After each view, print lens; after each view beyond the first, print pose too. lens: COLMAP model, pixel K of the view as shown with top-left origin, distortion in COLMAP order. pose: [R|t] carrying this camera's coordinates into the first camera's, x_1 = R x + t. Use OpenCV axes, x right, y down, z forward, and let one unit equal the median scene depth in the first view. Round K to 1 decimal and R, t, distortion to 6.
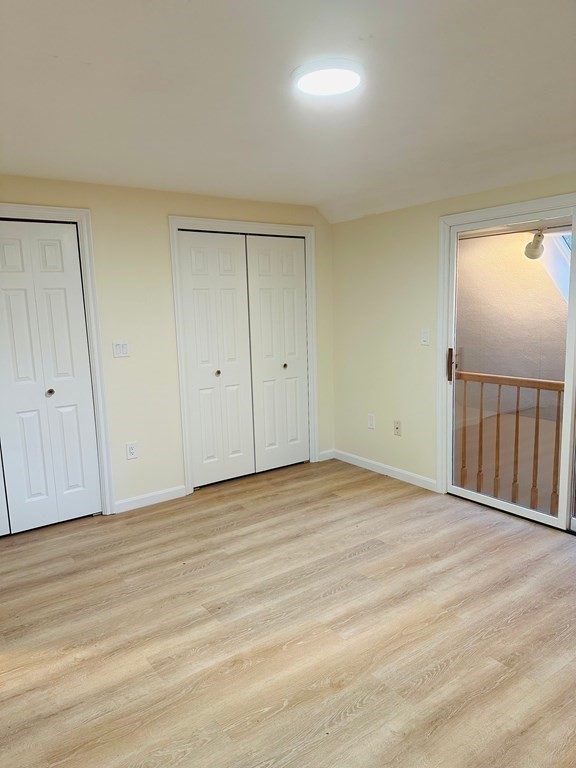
lens RADIAL K [[546.6, 0, 284.2], [0, 546.6, 387.3], [0, 0, 1]] dist [0.024809, -0.013258]
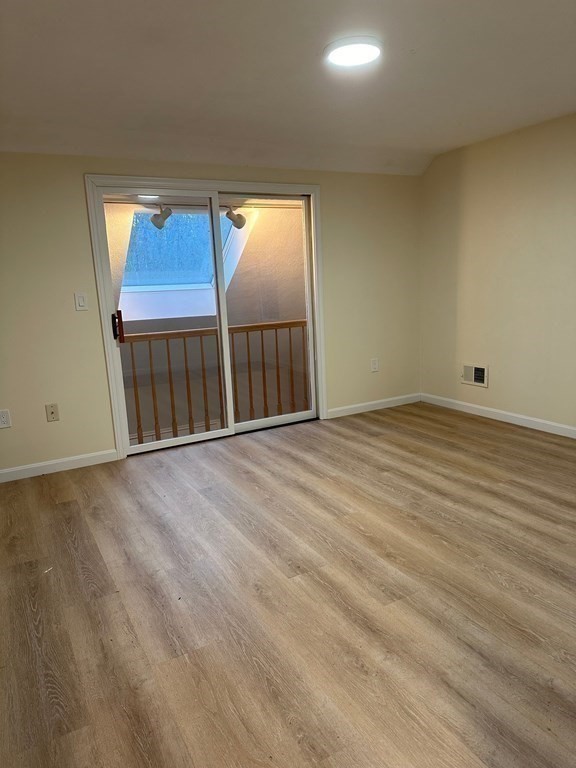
lens RADIAL K [[546.6, 0, 283.0], [0, 546.6, 378.7], [0, 0, 1]] dist [0.024809, -0.013258]
pose [[0.132627, -0.162976, 0.977675, -0.859105], [0.211029, 0.968416, 0.132805, -0.025402], [-0.968440, 0.188705, 0.162831, 0.729394]]
